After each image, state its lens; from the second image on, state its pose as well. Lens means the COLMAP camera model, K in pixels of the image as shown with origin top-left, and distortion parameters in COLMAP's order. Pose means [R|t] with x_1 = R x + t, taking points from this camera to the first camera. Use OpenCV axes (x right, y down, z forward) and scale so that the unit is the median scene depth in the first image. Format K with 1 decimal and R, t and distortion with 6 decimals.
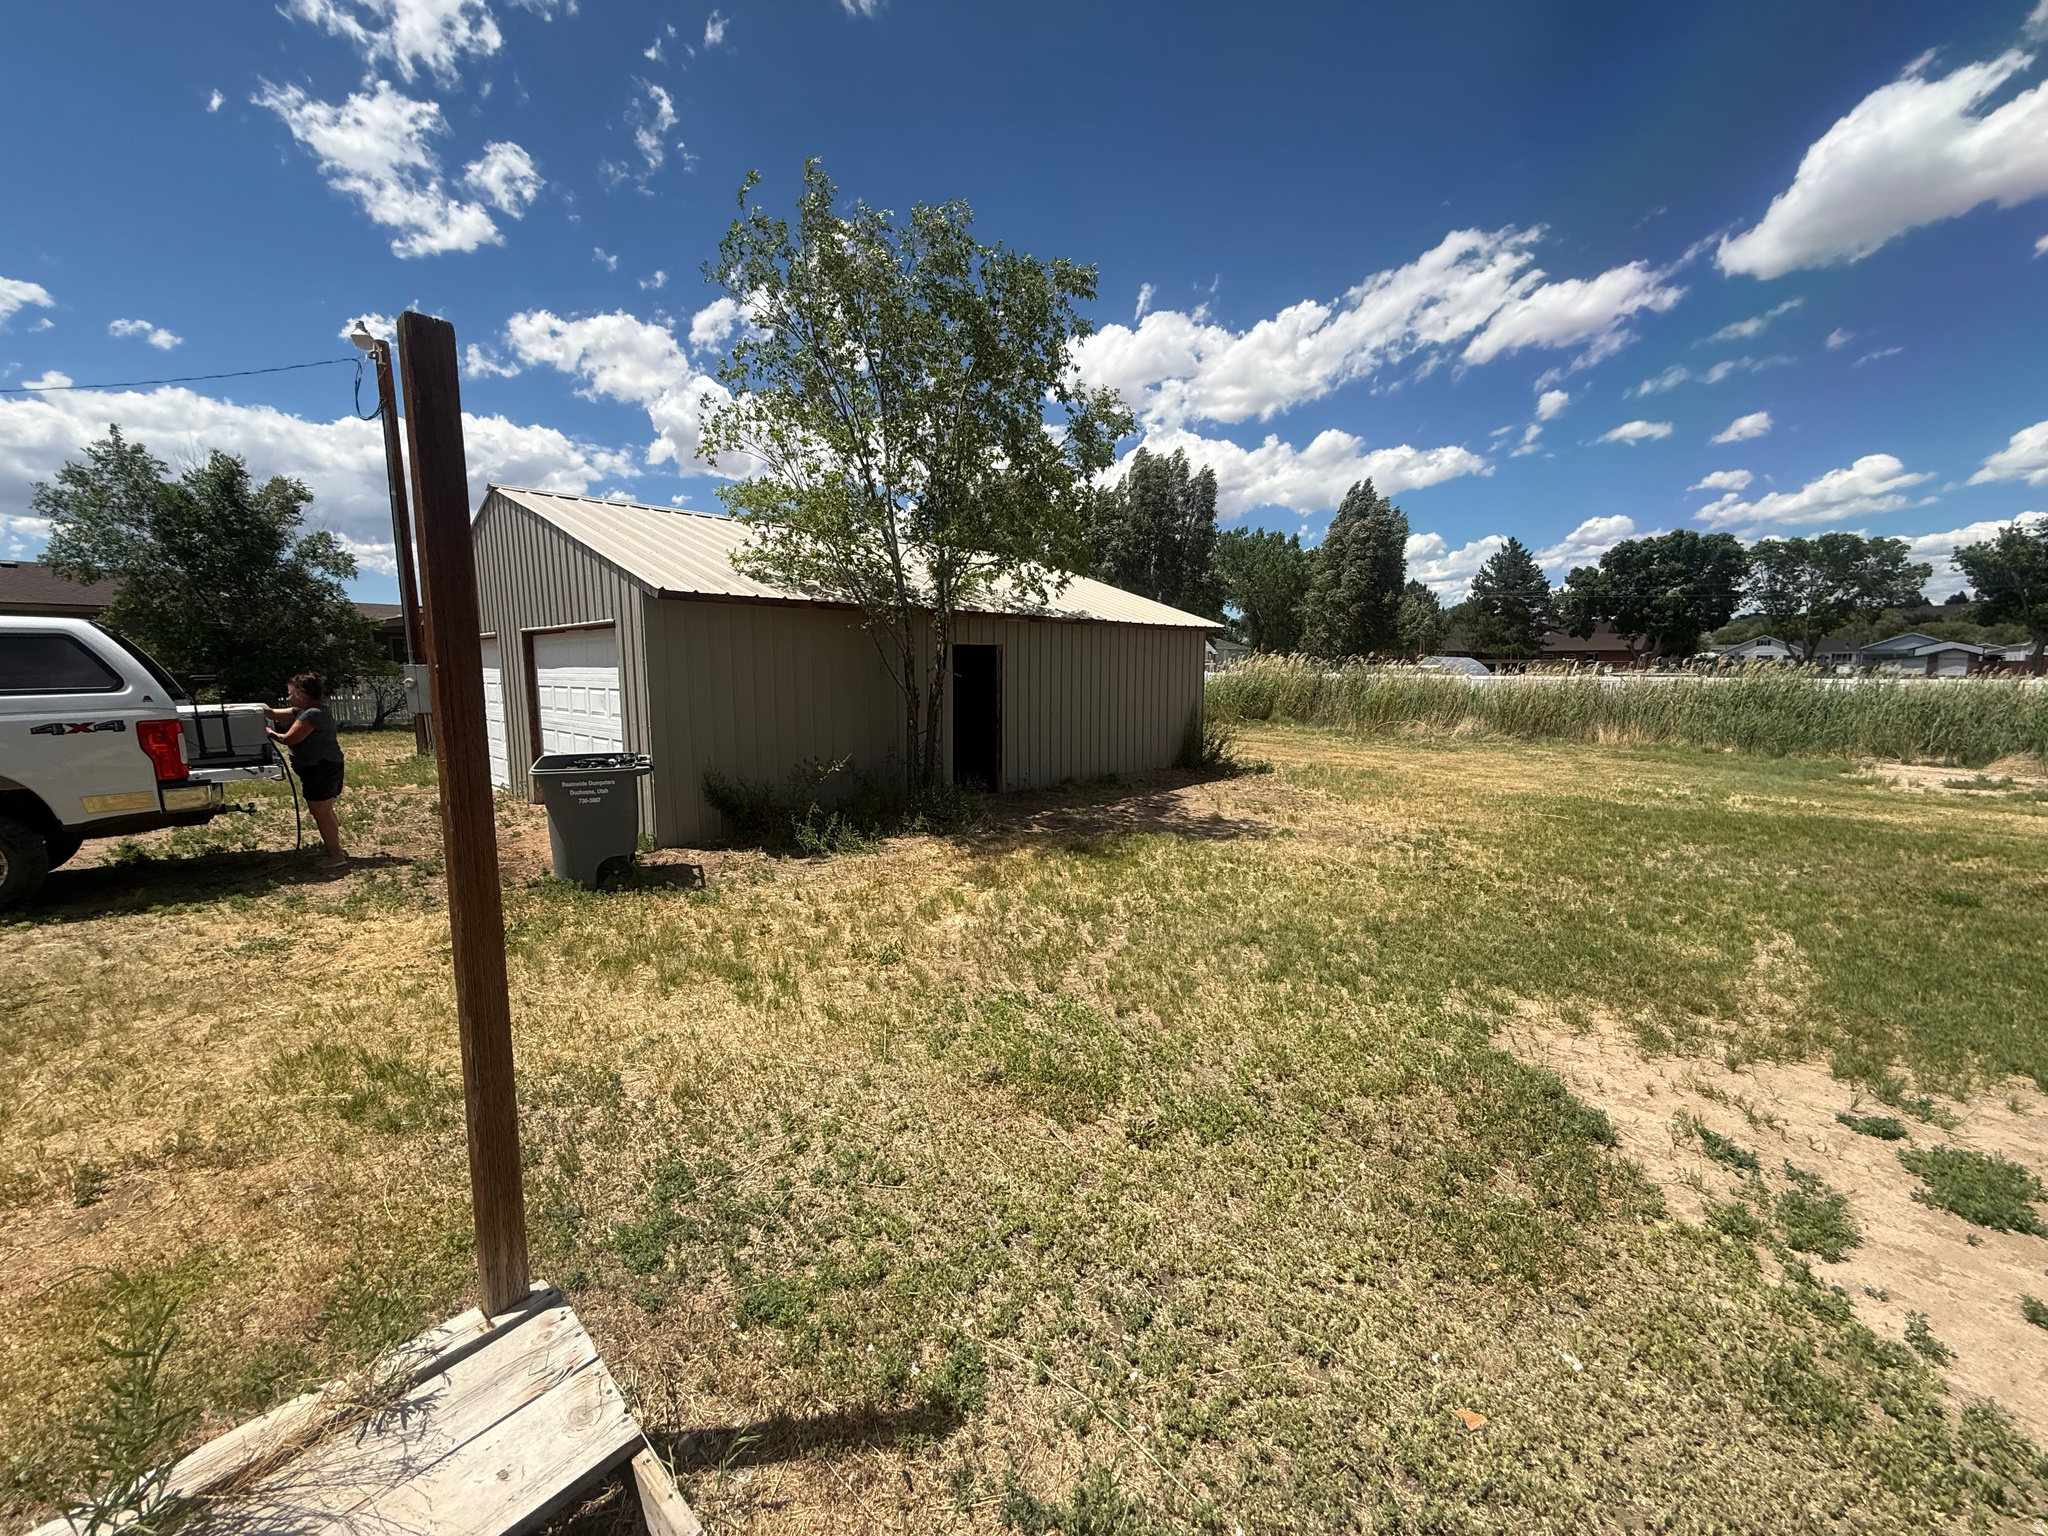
lens RADIAL K [[822.9, 0, 1019.9], [0, 822.9, 782.8], [0, 0, 1]] dist [0.002312, -0.000002]
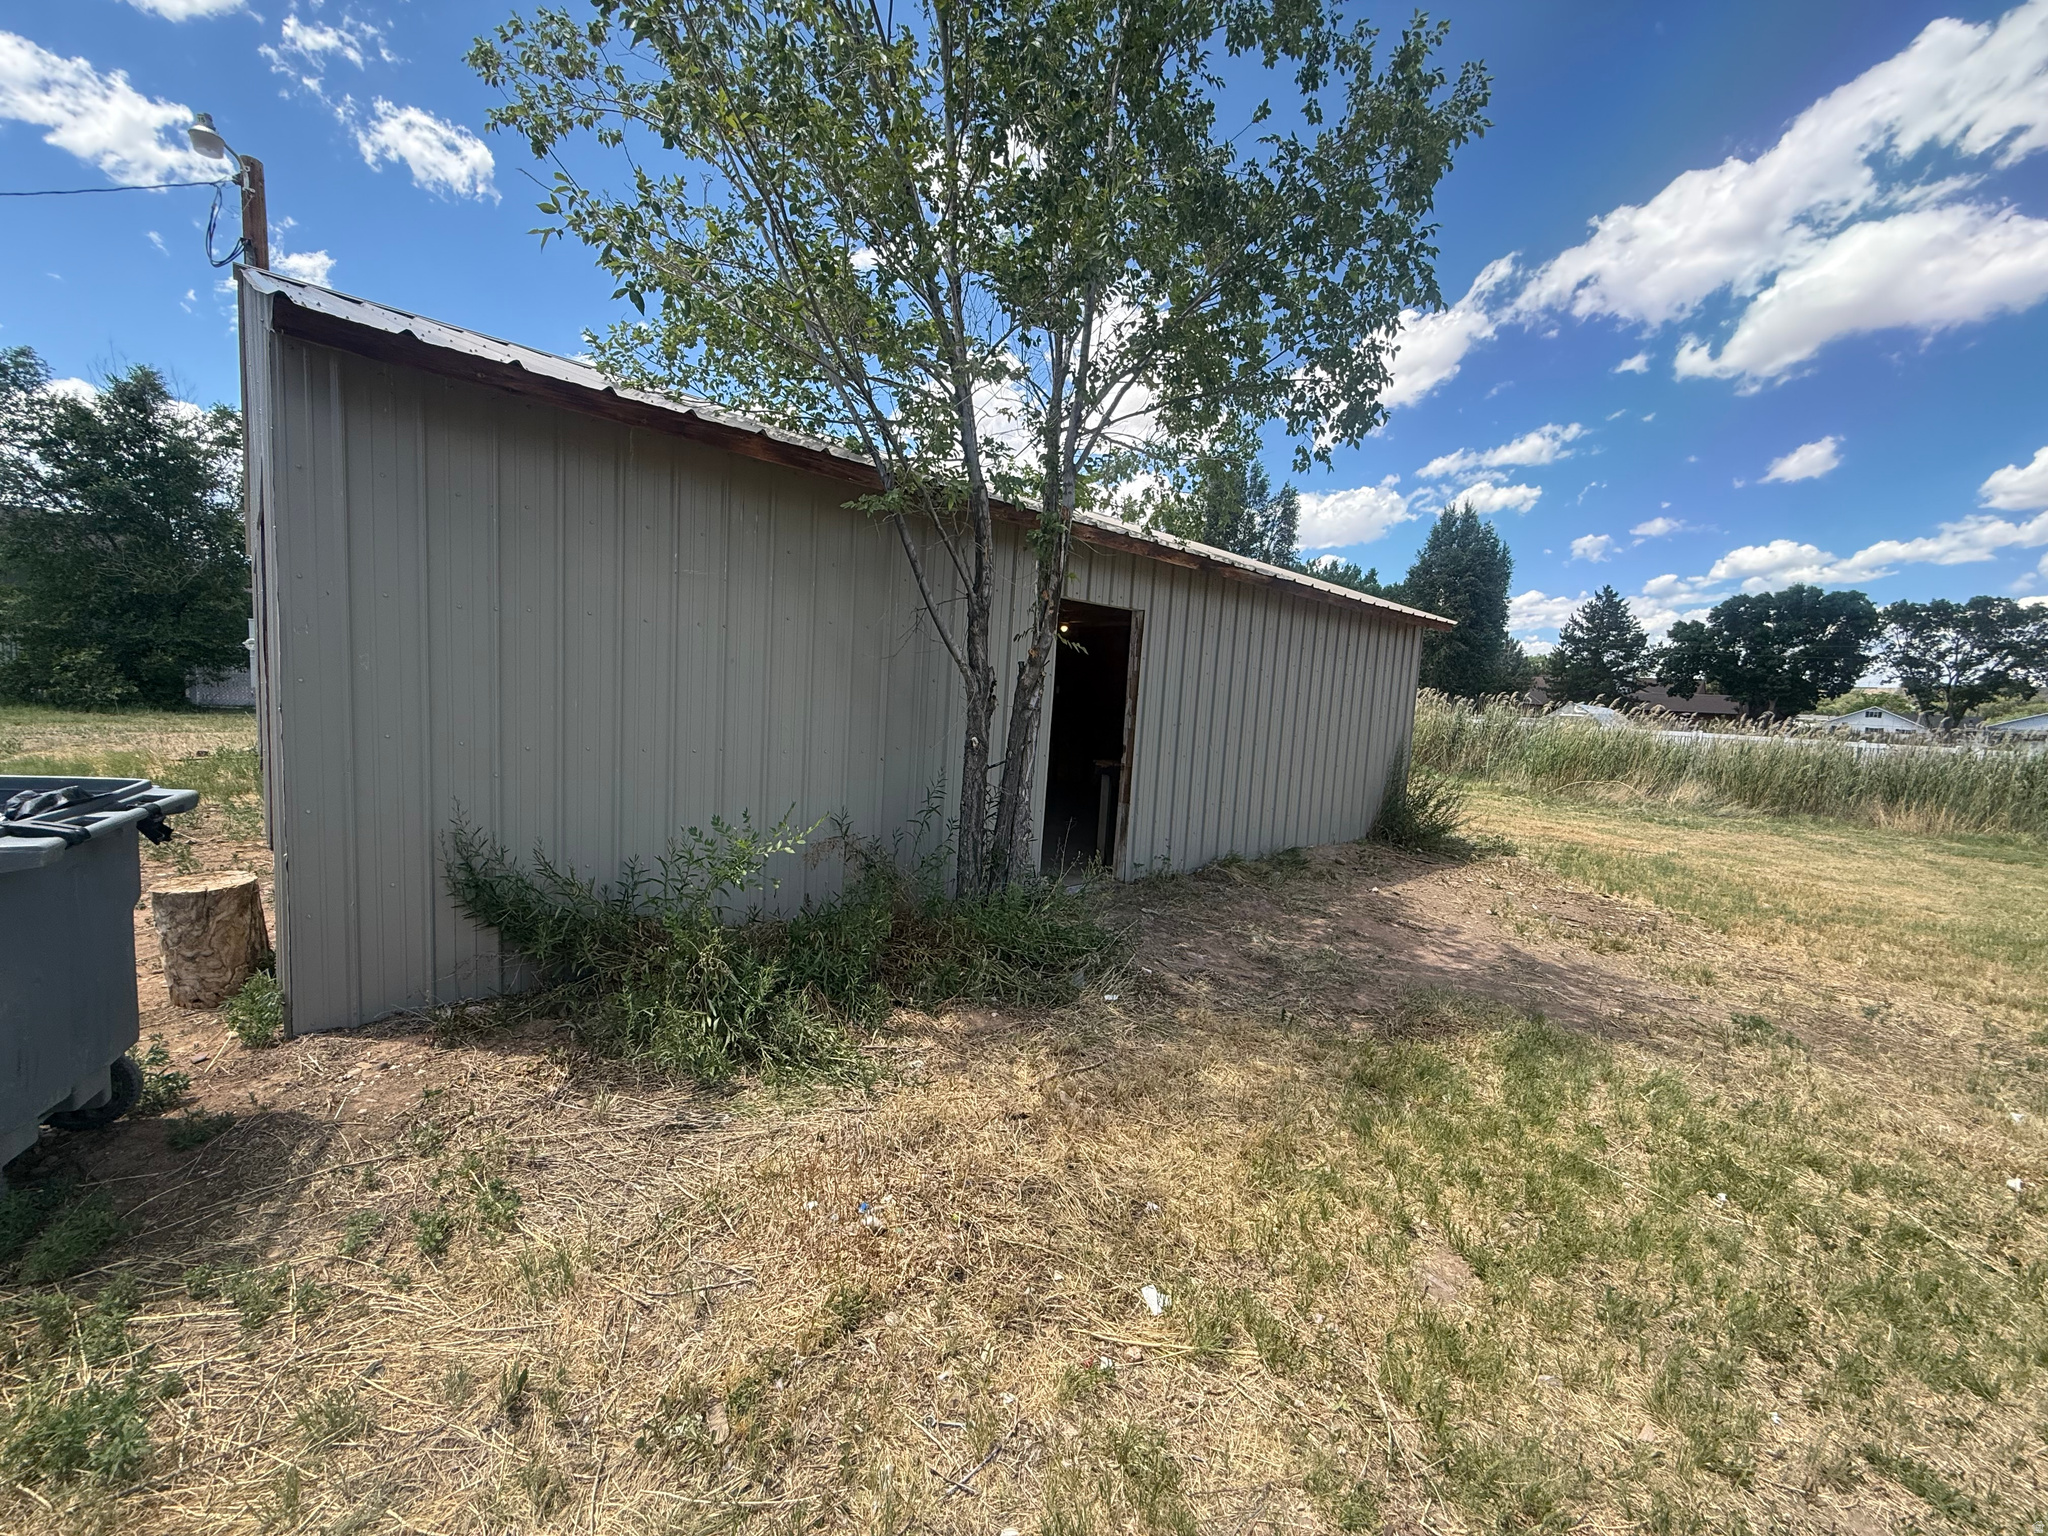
lens RADIAL K [[822.9, 0, 1063.5], [0, 822.9, 785.0], [0, 0, 1]] dist [0.002312, -0.000002]
pose [[0.998314, 0.056053, 0.015092, -0.068949], [-0.055471, 0.997790, -0.036571, -0.028060], [-0.017108, 0.035672, 0.999217, 0.427164]]
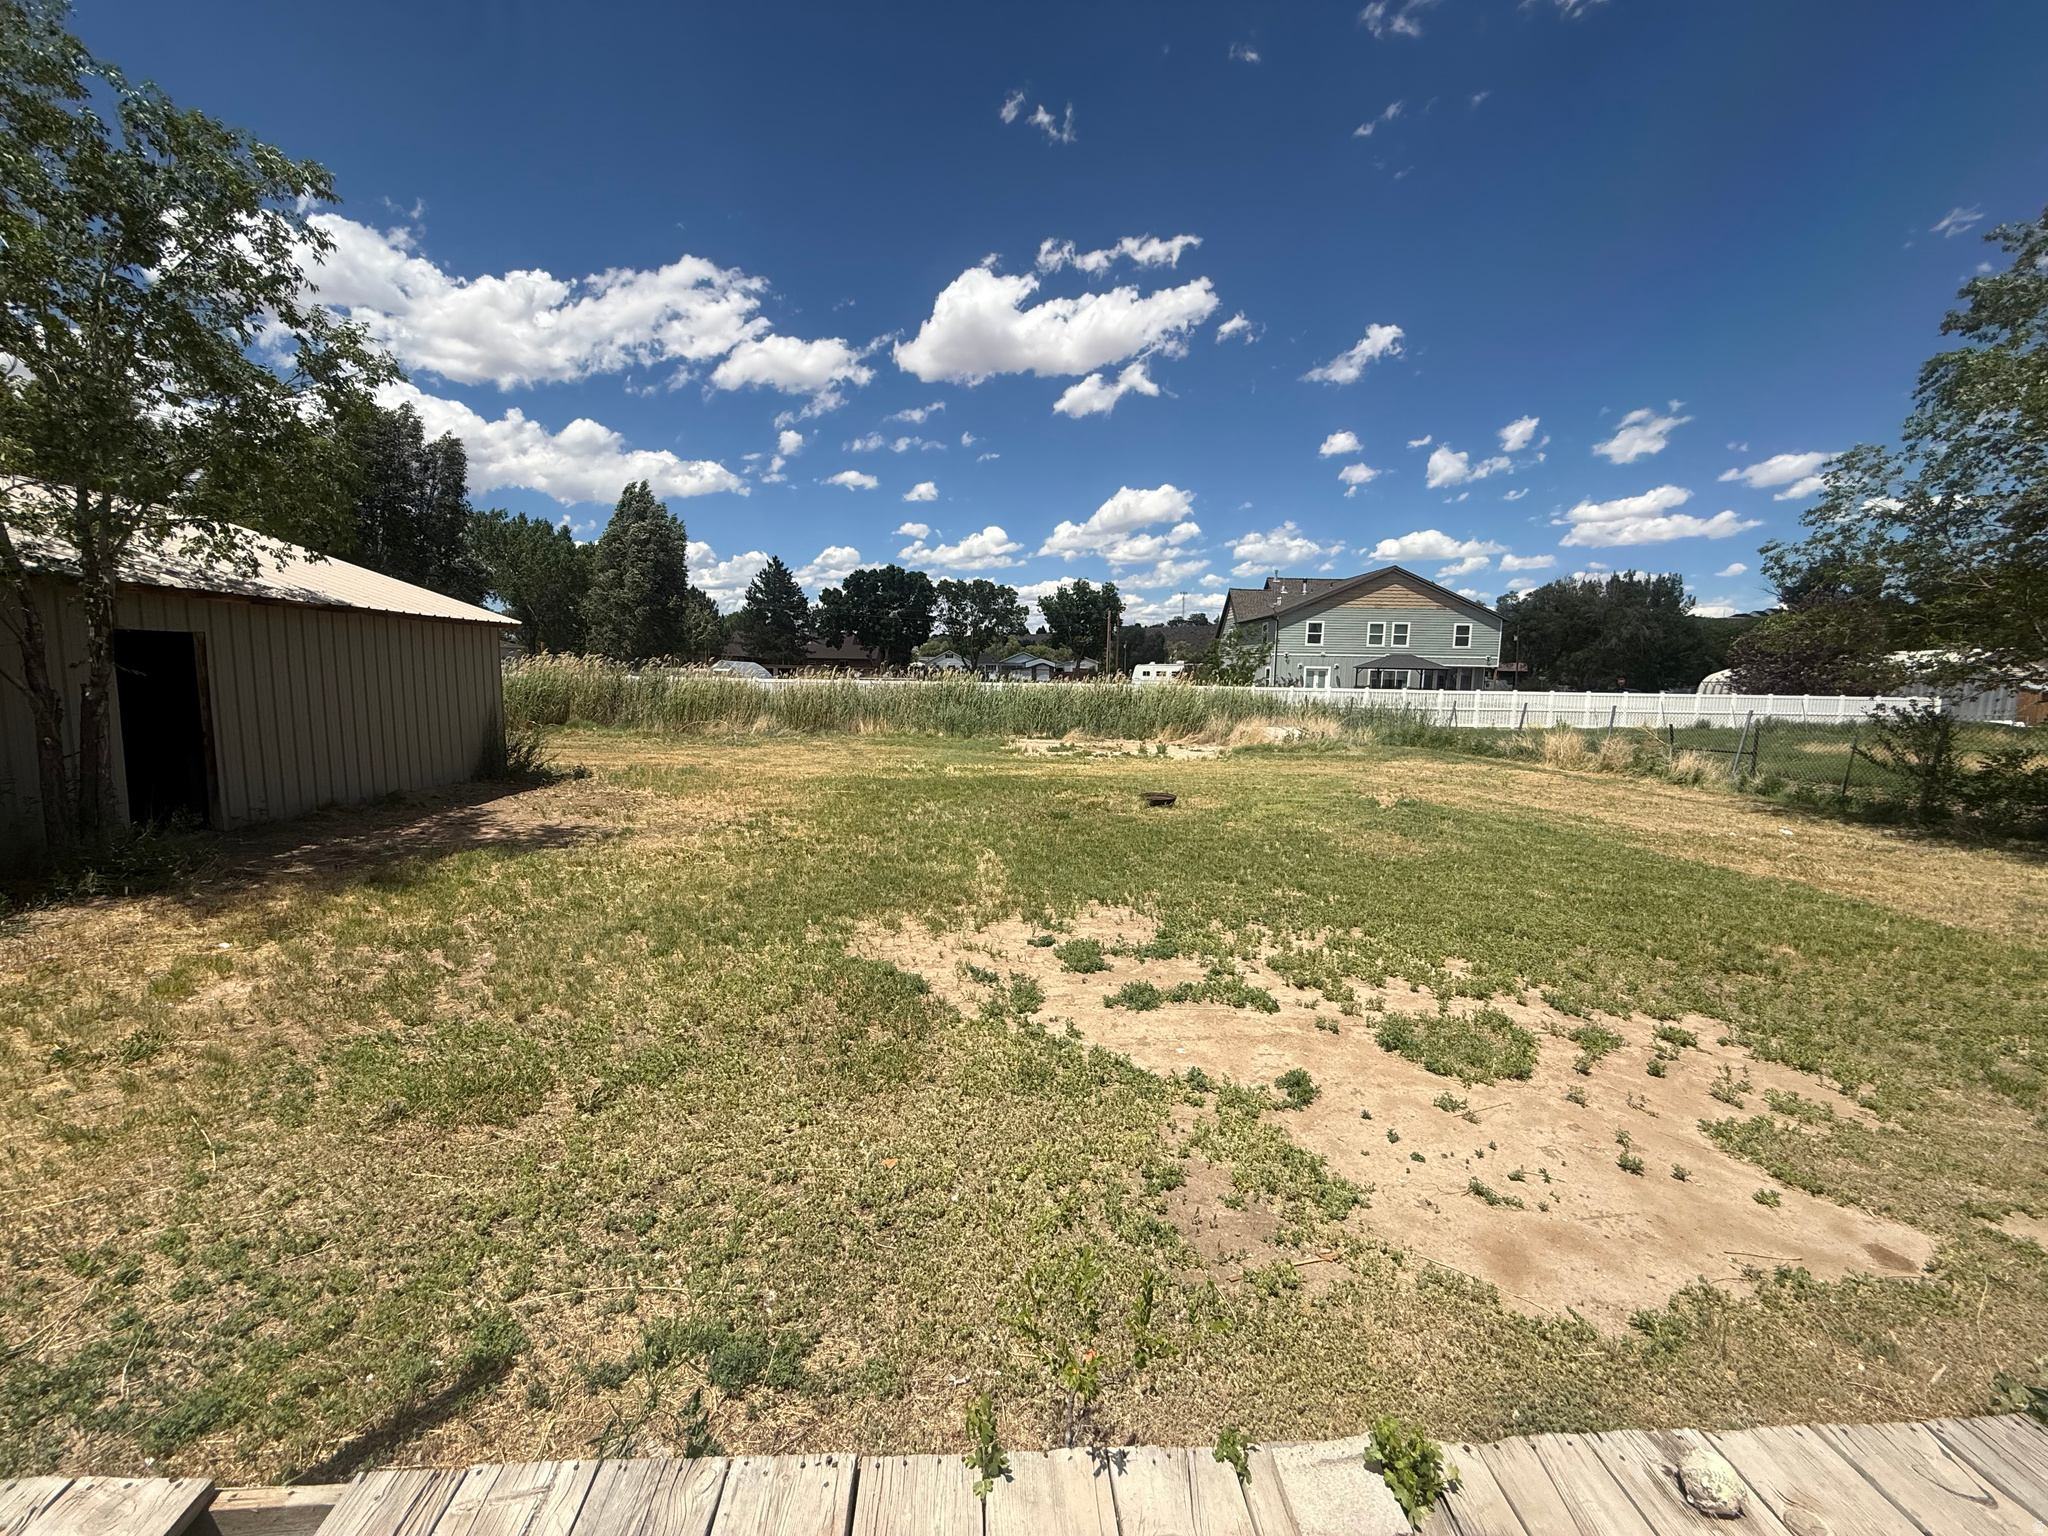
lens RADIAL K [[822.9, 0, 1027.6], [0, 822.9, 779.0], [0, 0, 1]] dist [0.002312, -0.000002]
pose [[0.679440, -0.082666, 0.729059, -0.063507], [0.087818, 0.995652, 0.031053, 0.006668], [-0.728457, 0.042925, 0.683746, -0.050203]]
